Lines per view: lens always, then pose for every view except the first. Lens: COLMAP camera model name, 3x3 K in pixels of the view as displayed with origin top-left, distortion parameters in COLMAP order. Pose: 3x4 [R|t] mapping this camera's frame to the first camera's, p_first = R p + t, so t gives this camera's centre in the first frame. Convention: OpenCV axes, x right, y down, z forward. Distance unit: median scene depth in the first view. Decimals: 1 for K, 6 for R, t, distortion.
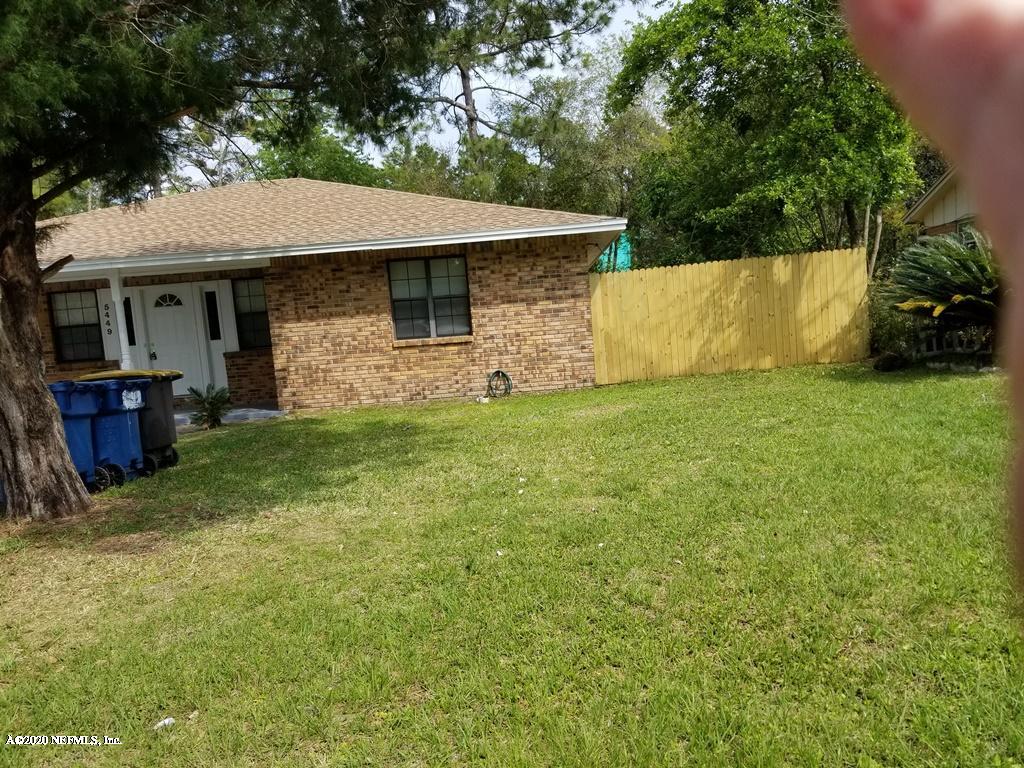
lens RADIAL K [[800.3, 0, 511.9], [0, 800.3, 383.8], [0, 0, 1]] dist [0.050306, -0.077017]
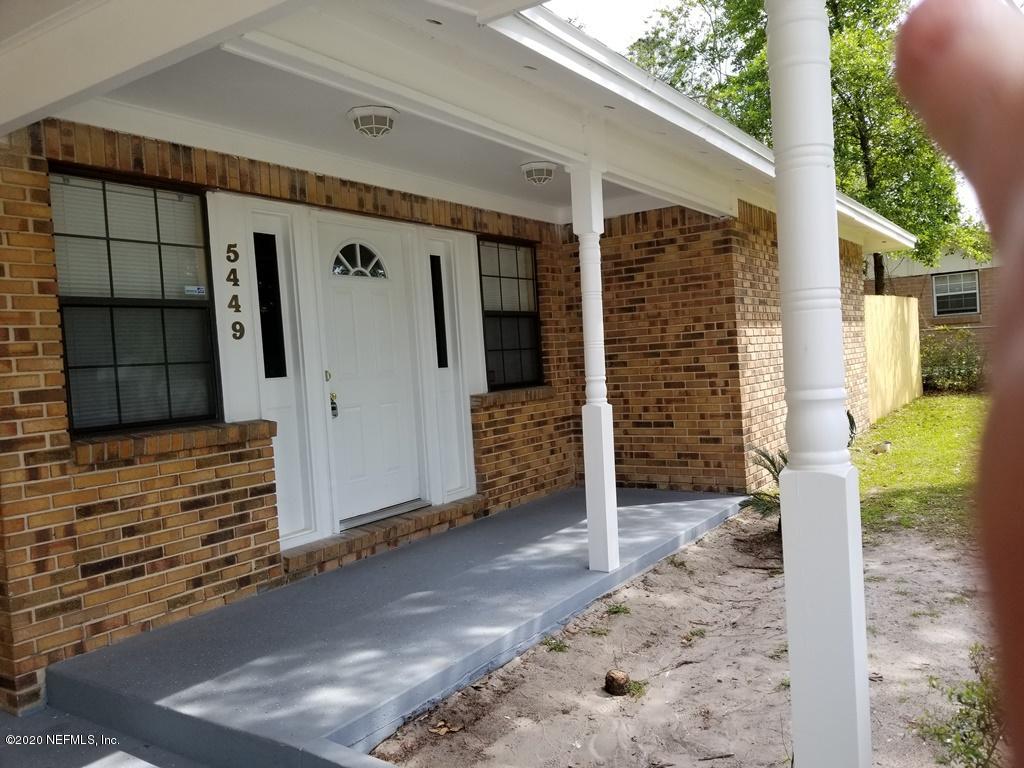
lens RADIAL K [[800.3, 0, 550.3], [0, 800.3, 373.5], [0, 0, 1]] dist [0.050306, -0.077017]
pose [[0.506456, 0.025773, 0.861880, -0.708534], [0.094726, 0.991840, -0.085322, -0.009946], [-0.857047, 0.124854, 0.499882, 0.742633]]
